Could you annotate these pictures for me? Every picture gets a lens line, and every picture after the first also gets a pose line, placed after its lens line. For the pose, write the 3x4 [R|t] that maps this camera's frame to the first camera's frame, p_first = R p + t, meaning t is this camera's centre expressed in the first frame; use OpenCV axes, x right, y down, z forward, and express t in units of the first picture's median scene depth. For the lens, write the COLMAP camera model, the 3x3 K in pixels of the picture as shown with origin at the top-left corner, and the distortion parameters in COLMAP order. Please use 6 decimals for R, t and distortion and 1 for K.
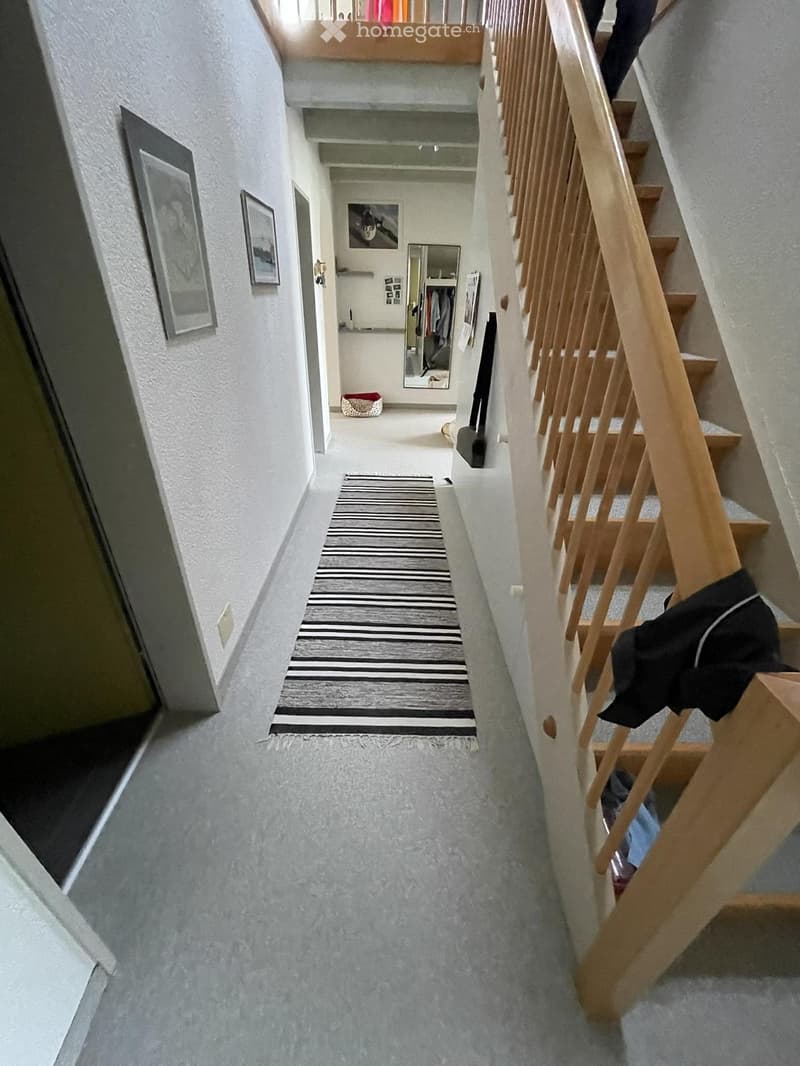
lens RADIAL K [[431.3, 0, 400.0], [0, 431.3, 527.4], [0, 0, 1]] dist [-0.005936, 0.000704]
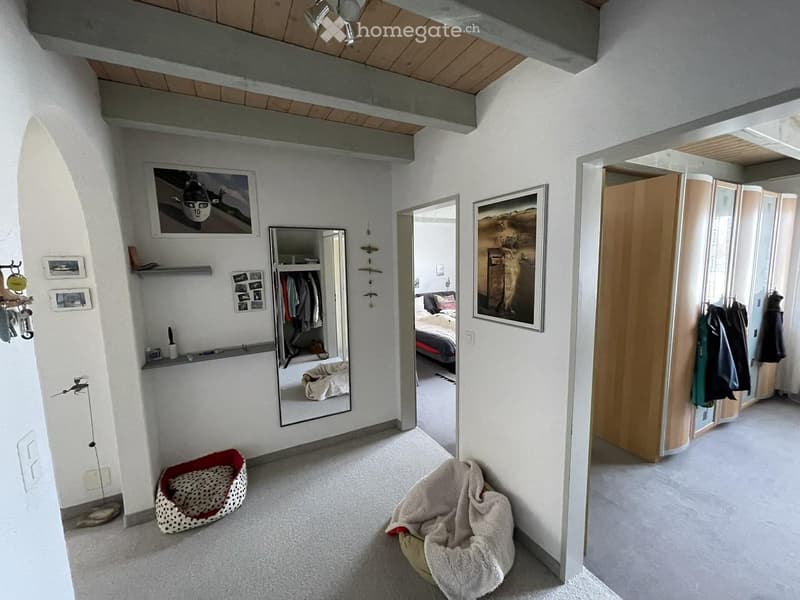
lens RADIAL K [[323.7, 0, 397.8], [0, 323.7, 300.0], [0, 0, 1]] dist [-0.005936, 0.000704]
pose [[0.892232, -0.093427, 0.441807, -0.032553], [0.253927, 0.912834, -0.319774, -0.337105], [-0.373421, 0.397499, 0.838184, 0.538340]]
